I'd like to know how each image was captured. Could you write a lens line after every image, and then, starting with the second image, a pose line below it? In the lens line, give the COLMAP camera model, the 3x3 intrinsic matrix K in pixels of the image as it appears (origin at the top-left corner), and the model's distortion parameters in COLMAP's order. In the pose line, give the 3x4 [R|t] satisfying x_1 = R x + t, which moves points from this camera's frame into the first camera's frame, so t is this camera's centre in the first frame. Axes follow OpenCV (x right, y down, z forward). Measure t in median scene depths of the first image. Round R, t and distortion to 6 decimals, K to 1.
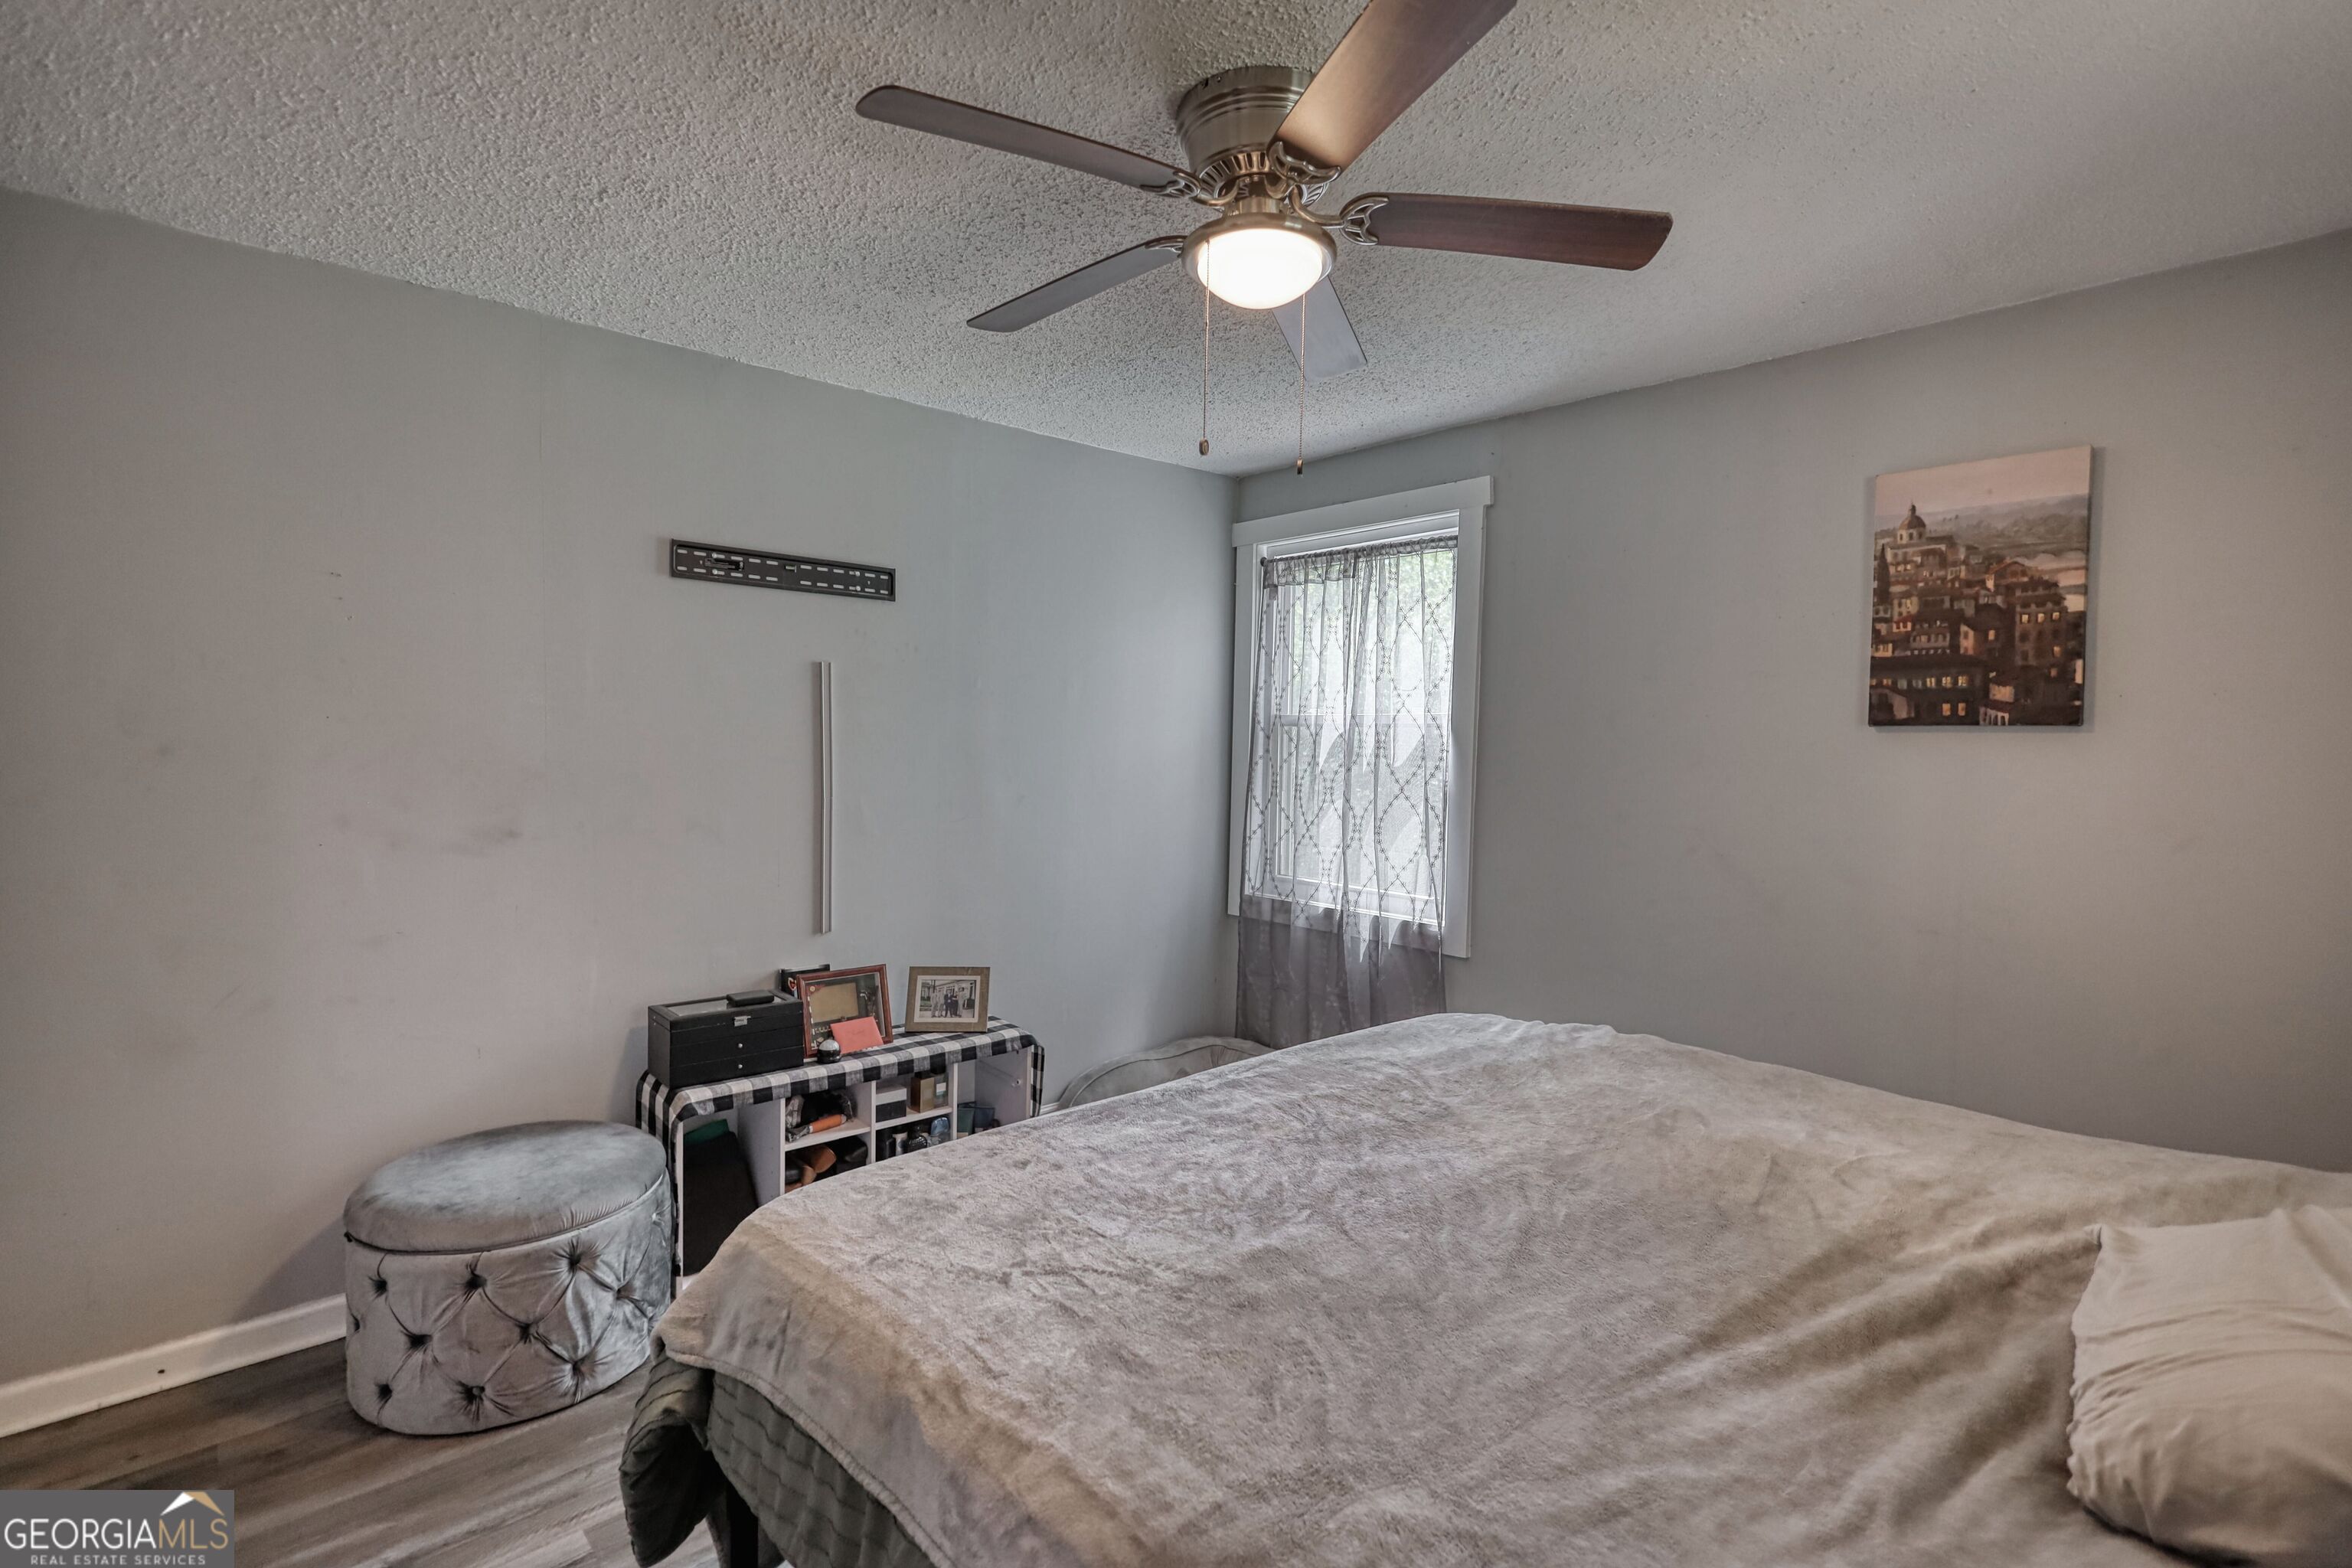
lens RADIAL K [[1101.9, 0, 1180.4], [0, 1101.9, 787.3], [0, 0, 1]] dist [0.001333, 0.000645]
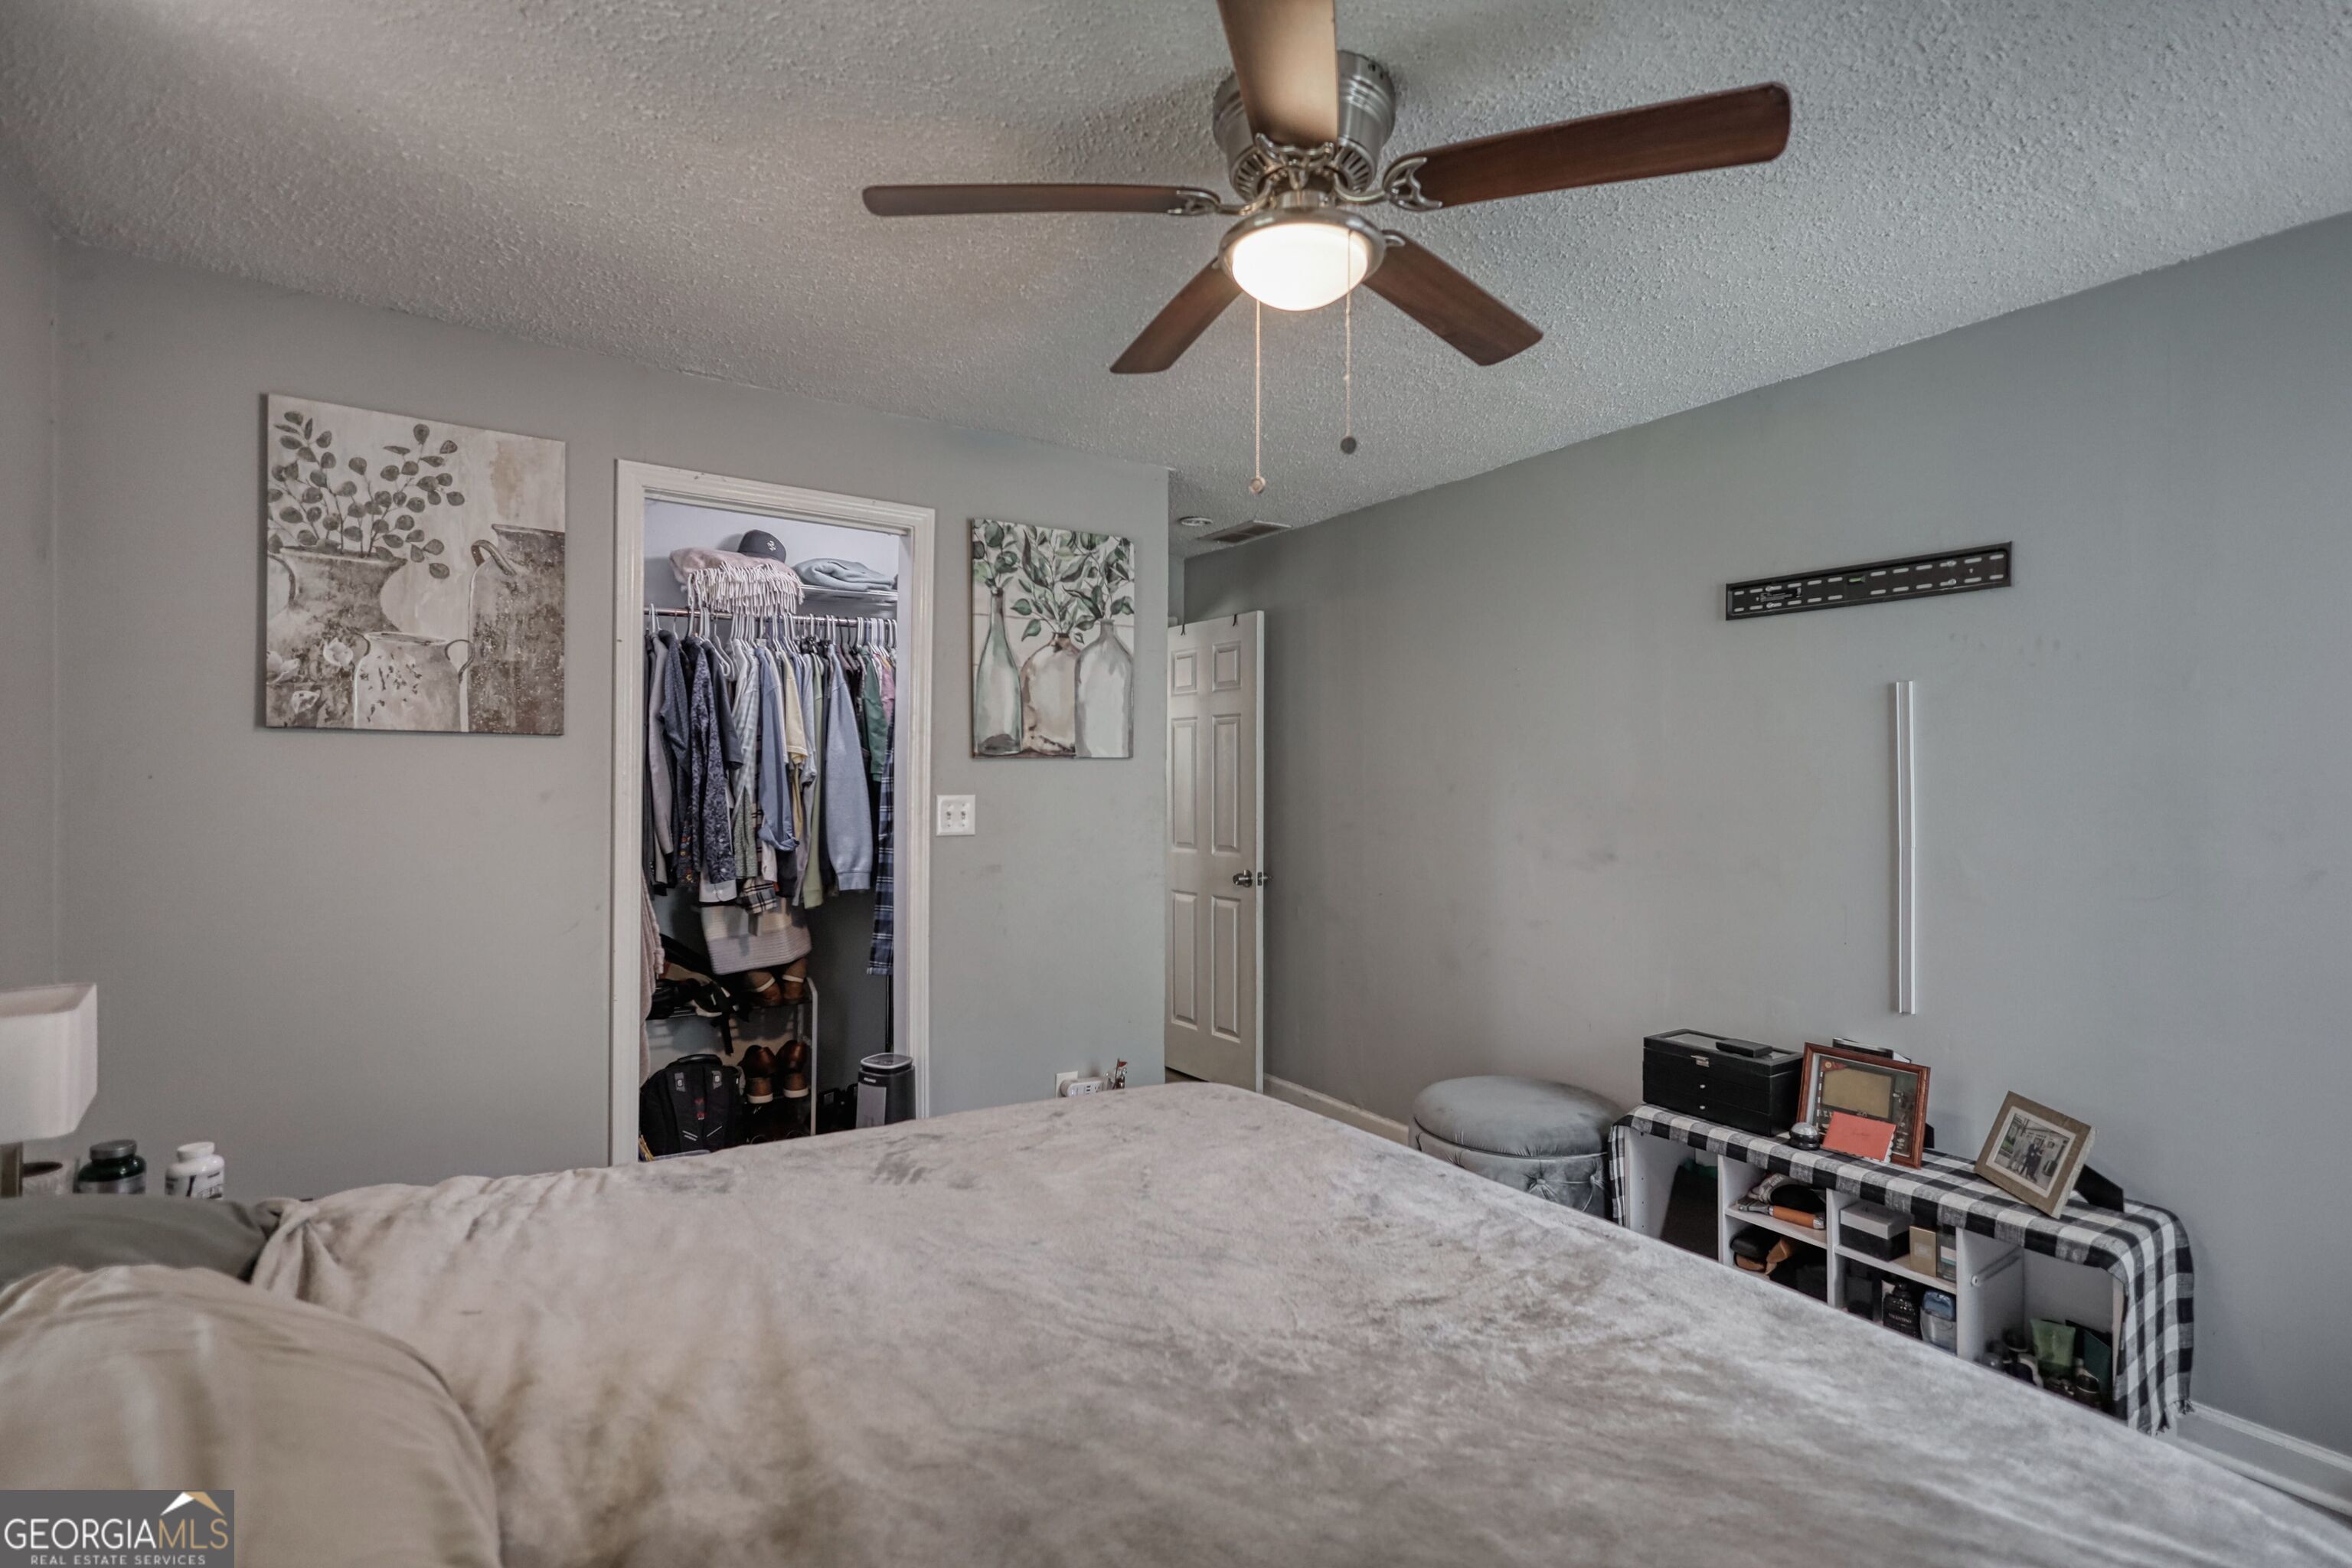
lens RADIAL K [[1101.9, 0, 1180.4], [0, 1101.9, 787.3], [0, 0, 1]] dist [0.001333, 0.000645]
pose [[-0.149959, -0.005563, -0.988677, 0.589747], [-0.040581, 0.999176, 0.000533, -0.014025], [0.987859, 0.040201, -0.150062, 0.612624]]
